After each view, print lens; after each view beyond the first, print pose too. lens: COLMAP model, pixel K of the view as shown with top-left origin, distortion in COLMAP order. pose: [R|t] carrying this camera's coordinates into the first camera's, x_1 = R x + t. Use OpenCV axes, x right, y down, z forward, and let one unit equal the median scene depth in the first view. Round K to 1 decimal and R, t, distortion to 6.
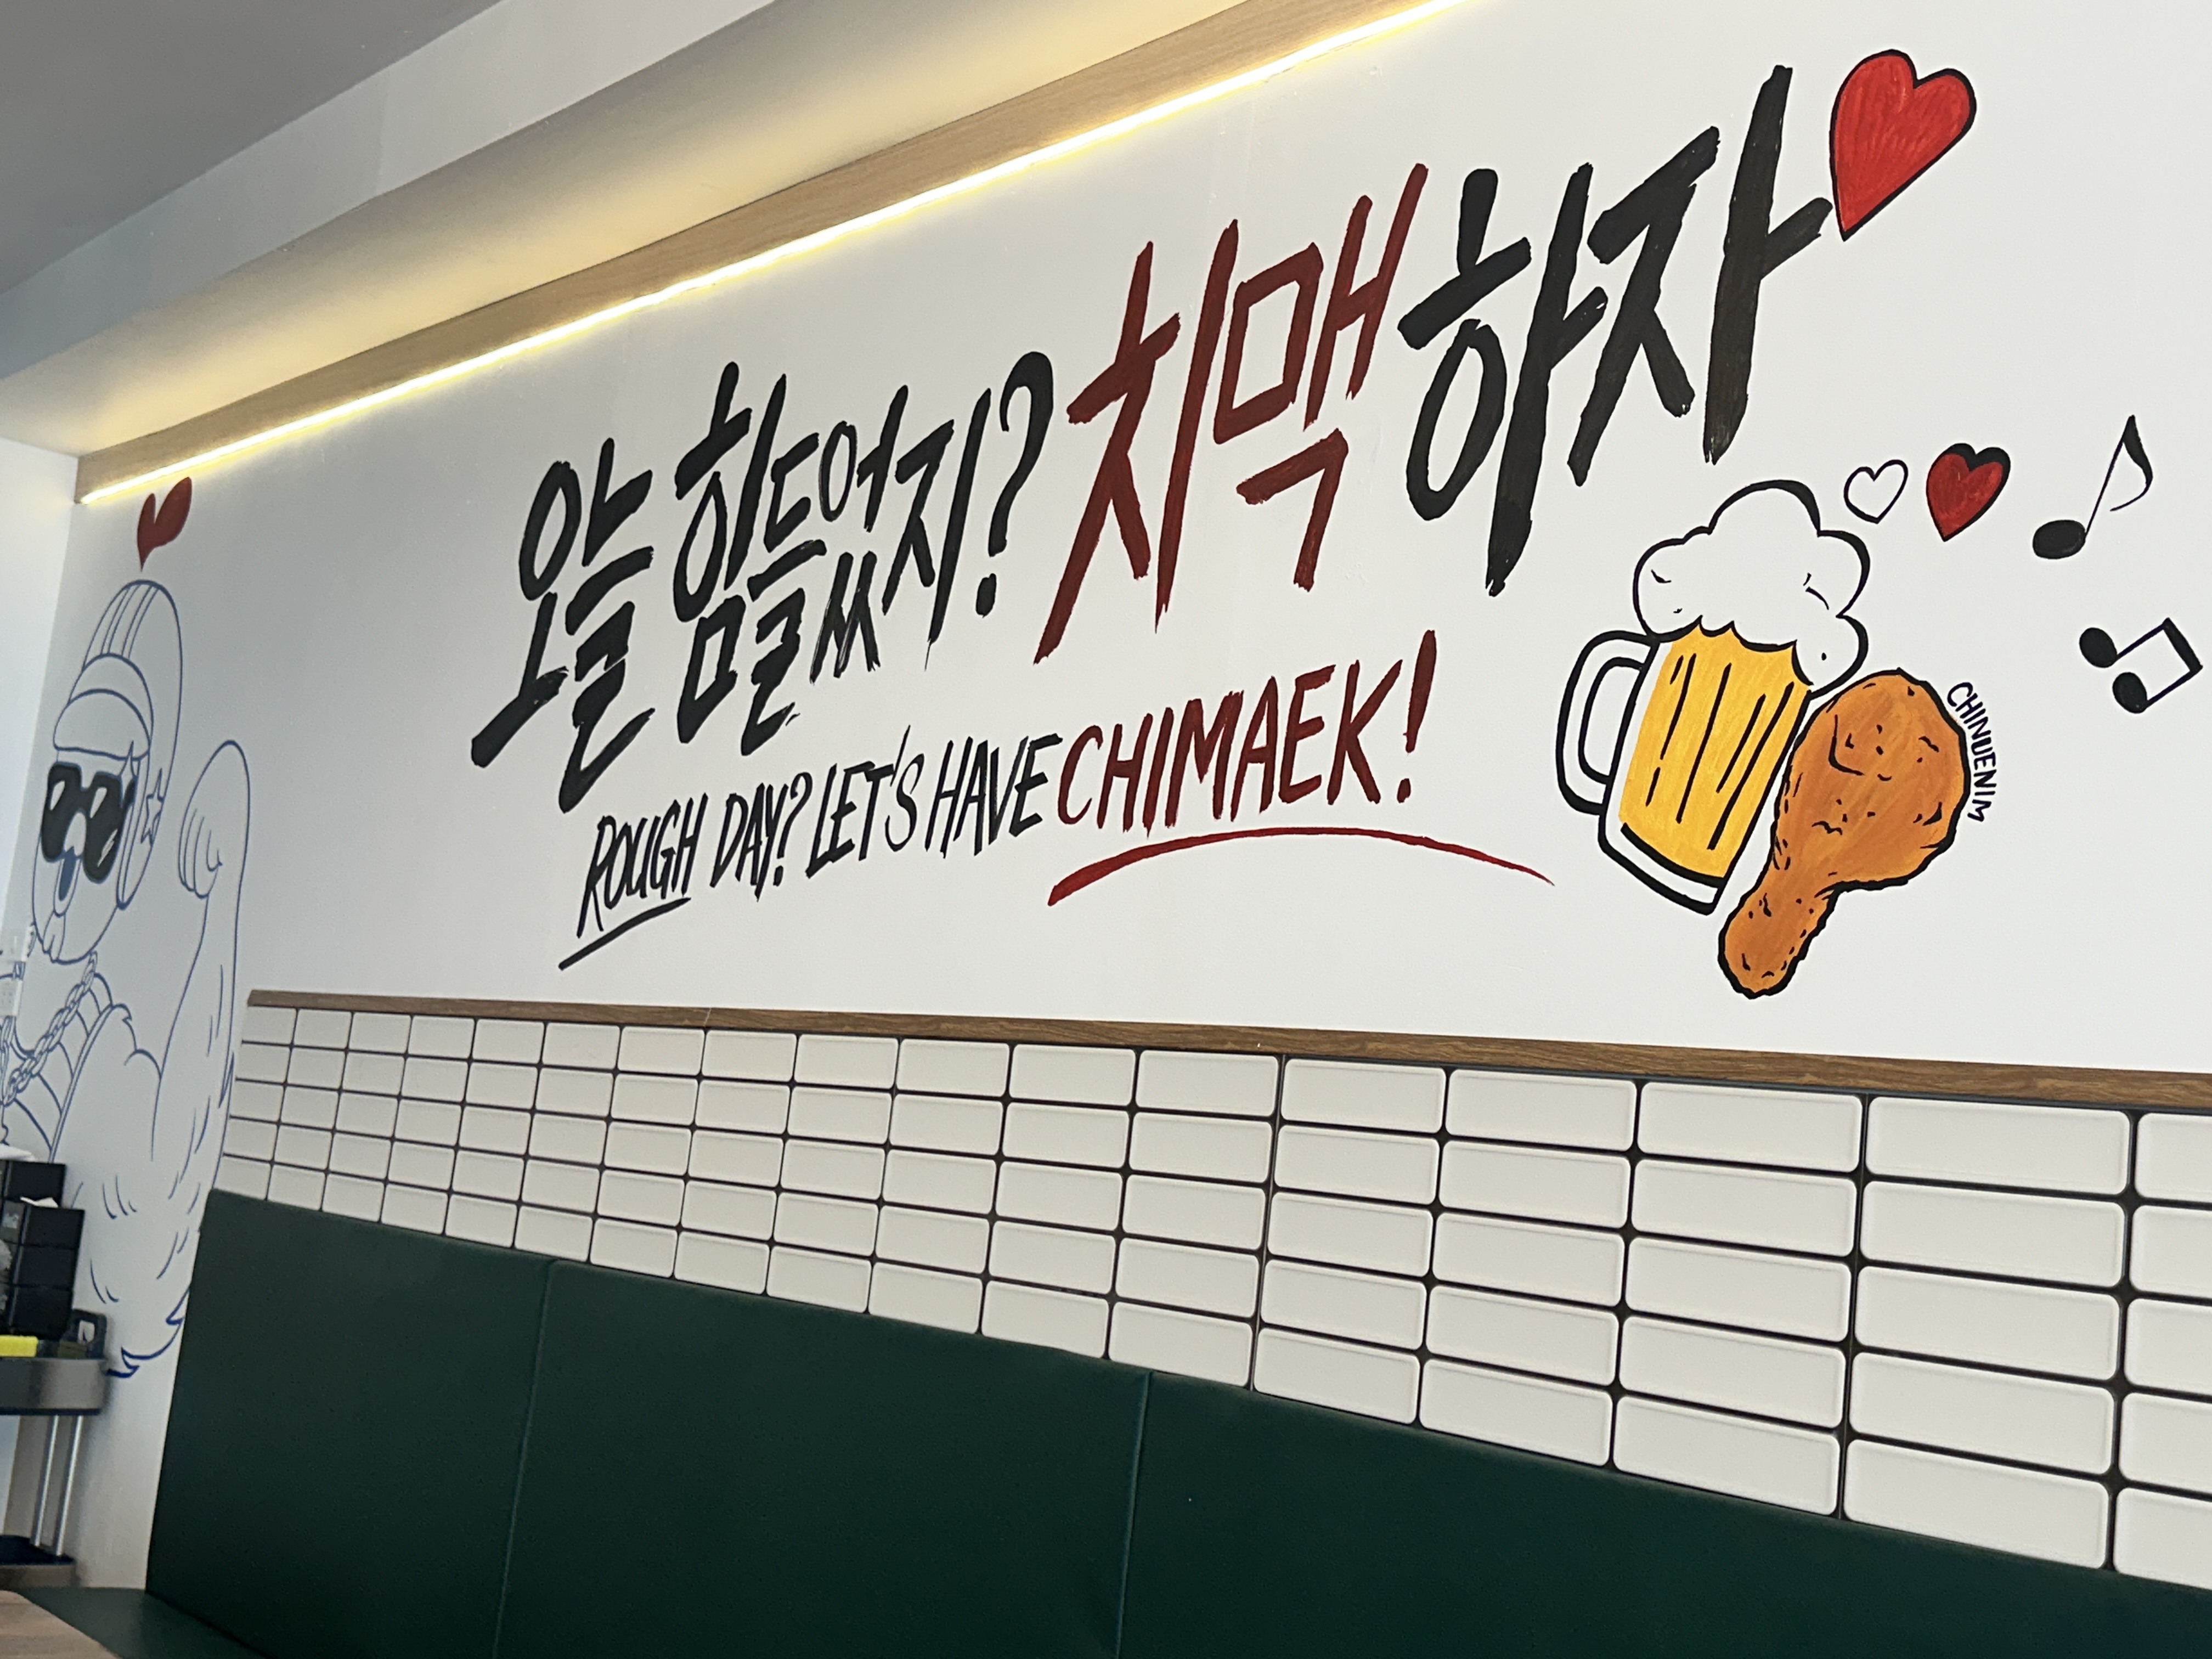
lens RADIAL K [[2549.4, 0, 1106.0], [0, 2549.4, 829.5], [0, 0, 1]] dist [0.347577, -0.932222]
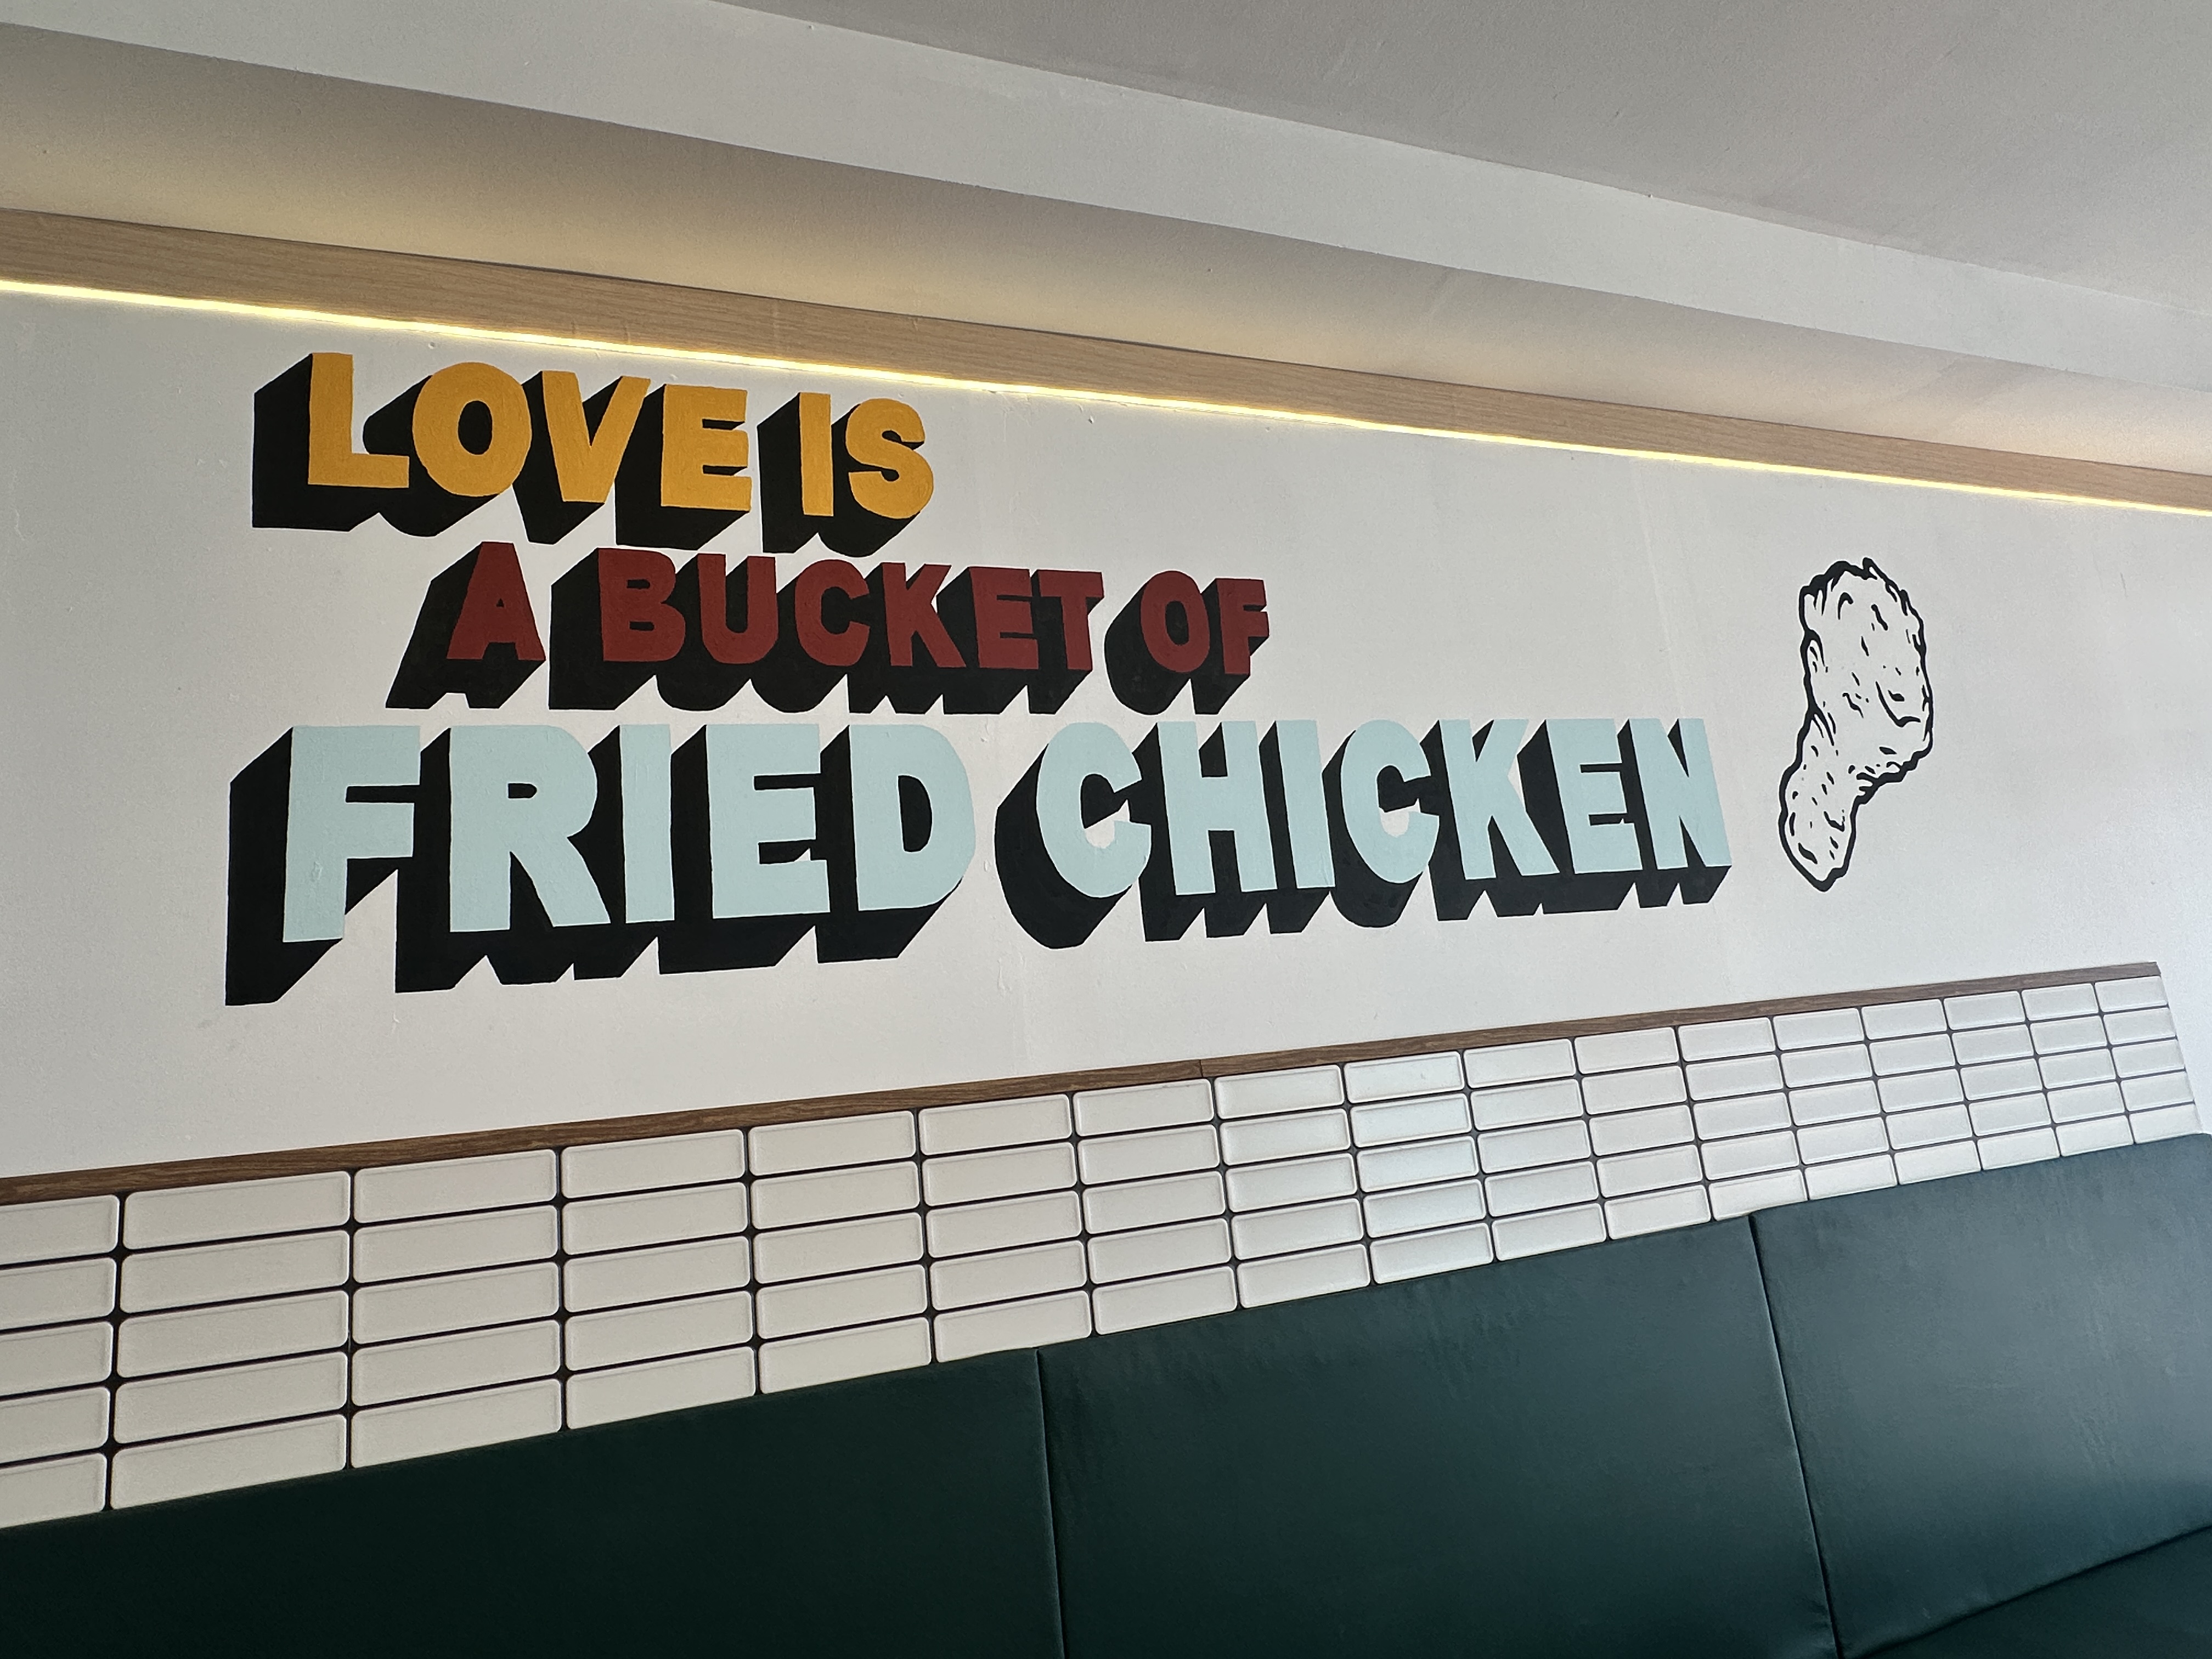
lens RADIAL K [[1314.4, 0, 1106.0], [0, 1314.4, 829.5], [0, 0, 1]] dist [-0.015513, -0.001035]
pose [[0.318956, 0.096388, 0.942856, -0.483691], [0.043345, 0.992291, -0.116105, 0.024008], [-0.946778, 0.077901, 0.312319, 0.585187]]
